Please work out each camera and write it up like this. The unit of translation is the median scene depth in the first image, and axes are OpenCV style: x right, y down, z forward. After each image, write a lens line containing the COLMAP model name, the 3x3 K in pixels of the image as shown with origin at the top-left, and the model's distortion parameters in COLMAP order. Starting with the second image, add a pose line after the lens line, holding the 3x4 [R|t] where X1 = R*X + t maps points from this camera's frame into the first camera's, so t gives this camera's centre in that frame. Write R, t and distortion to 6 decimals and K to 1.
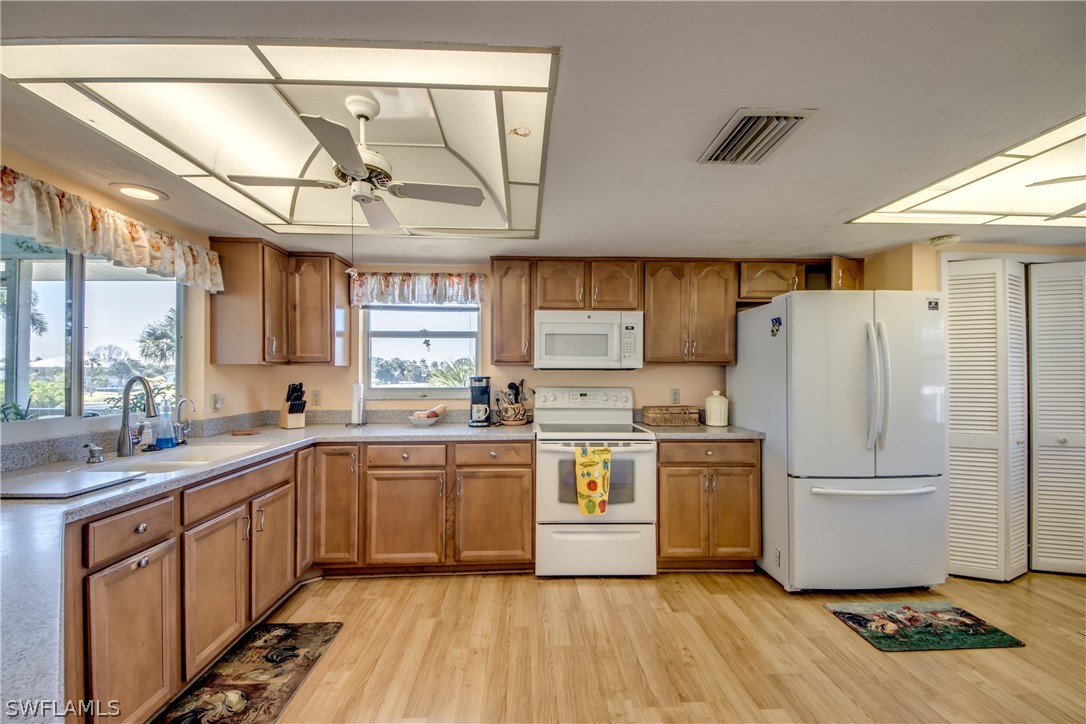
lens RADIAL K [[417.1, 0, 541.1], [0, 417.1, 367.0], [0, 0, 1]] dist [0.003404, -0.007770]
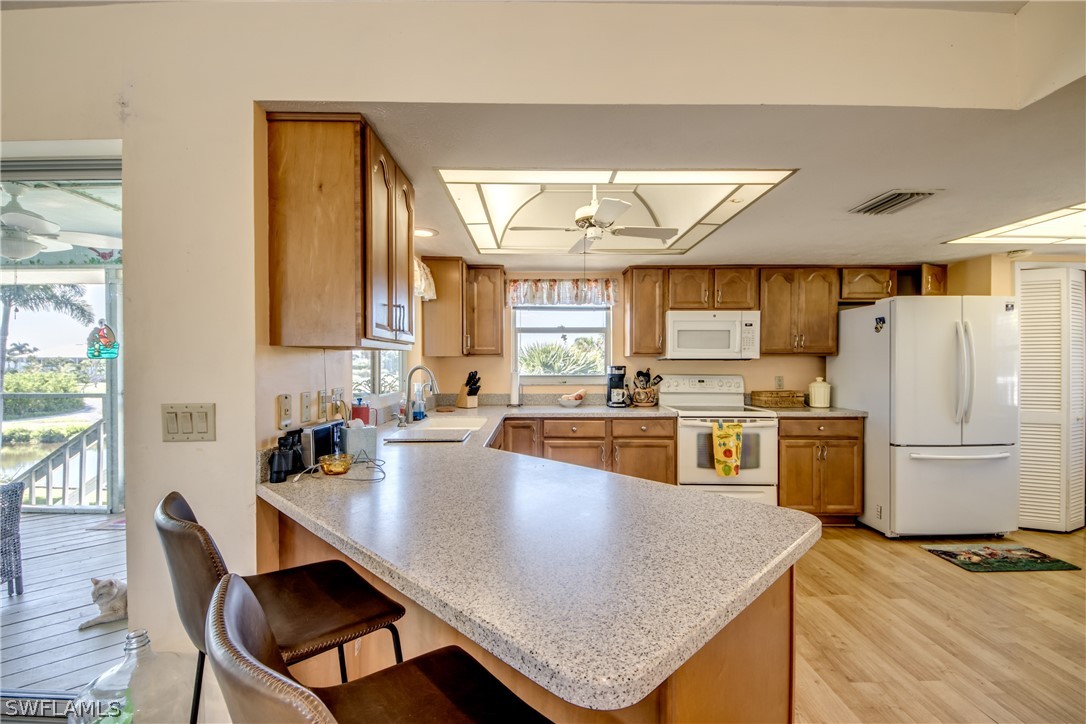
lens RADIAL K [[439.3, 0, 538.8], [0, 439.3, 360.7], [0, 0, 1]] dist [-0.023783, -0.001551]
pose [[0.998499, -0.002448, -0.054724, -0.353181], [0.002960, 0.999953, 0.009280, -0.004690], [0.054699, -0.009428, 0.998458, -0.312069]]
